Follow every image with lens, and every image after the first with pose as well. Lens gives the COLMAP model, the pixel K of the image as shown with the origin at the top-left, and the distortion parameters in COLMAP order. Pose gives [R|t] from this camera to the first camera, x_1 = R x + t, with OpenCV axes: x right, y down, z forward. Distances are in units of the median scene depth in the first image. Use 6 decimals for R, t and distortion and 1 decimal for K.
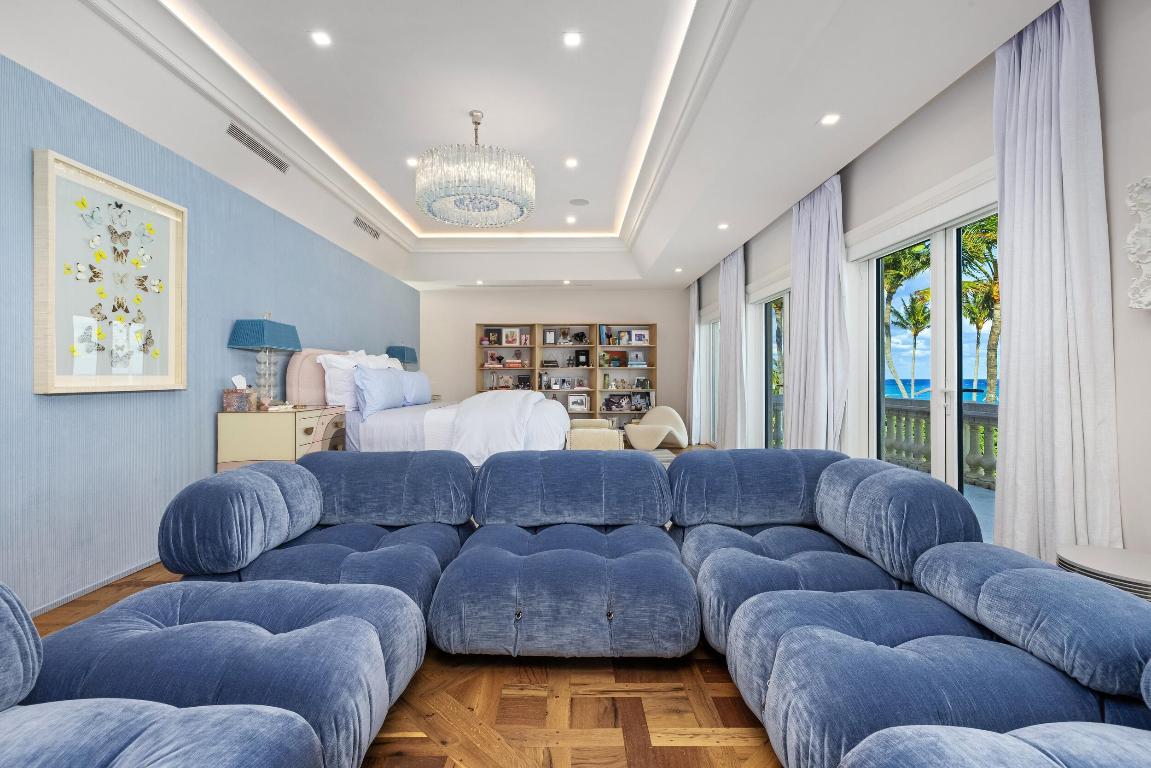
lens RADIAL K [[518.2, 0, 573.4], [0, 518.2, 377.5], [0, 0, 1]] dist [-0.001771, -0.000972]
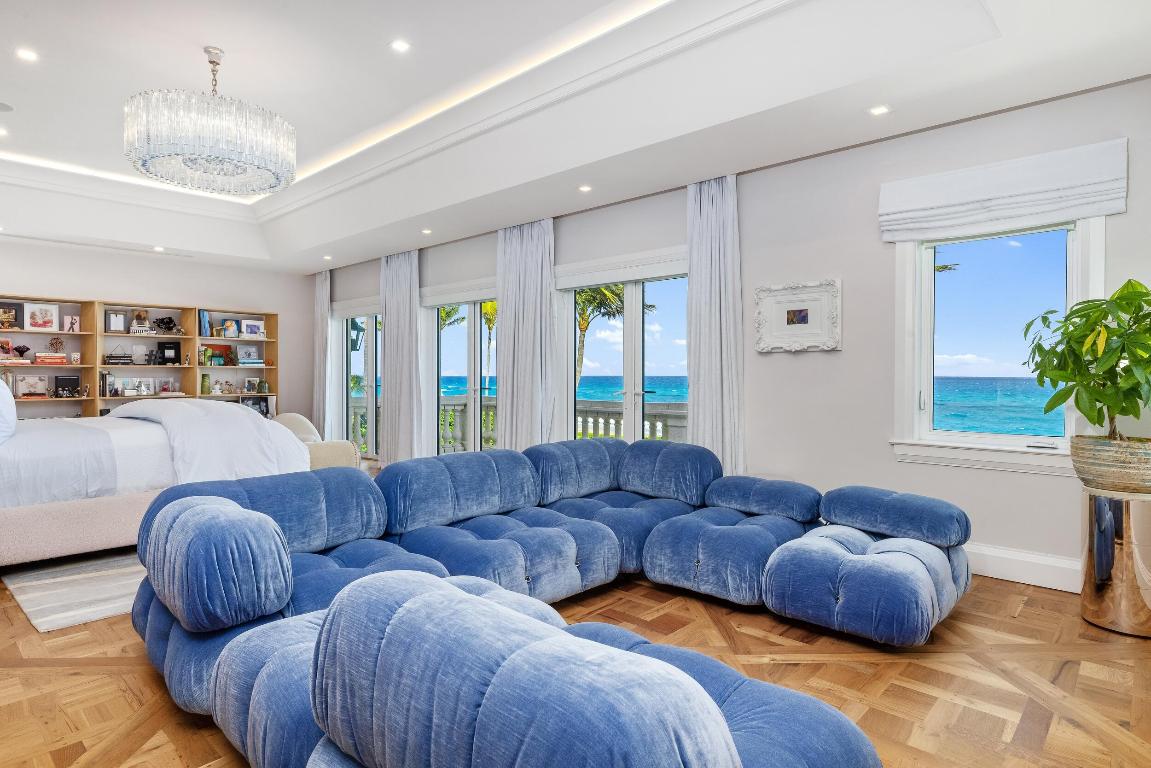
lens RADIAL K [[620.8, 0, 575.5], [0, 620.8, 384.0], [0, 0, 1]] dist [-0.018649, -0.001006]
pose [[0.680649, -0.008099, 0.732565, -0.233646], [-0.003692, 0.999888, 0.014485, -0.008010], [-0.732600, -0.012564, 0.680543, -0.021364]]
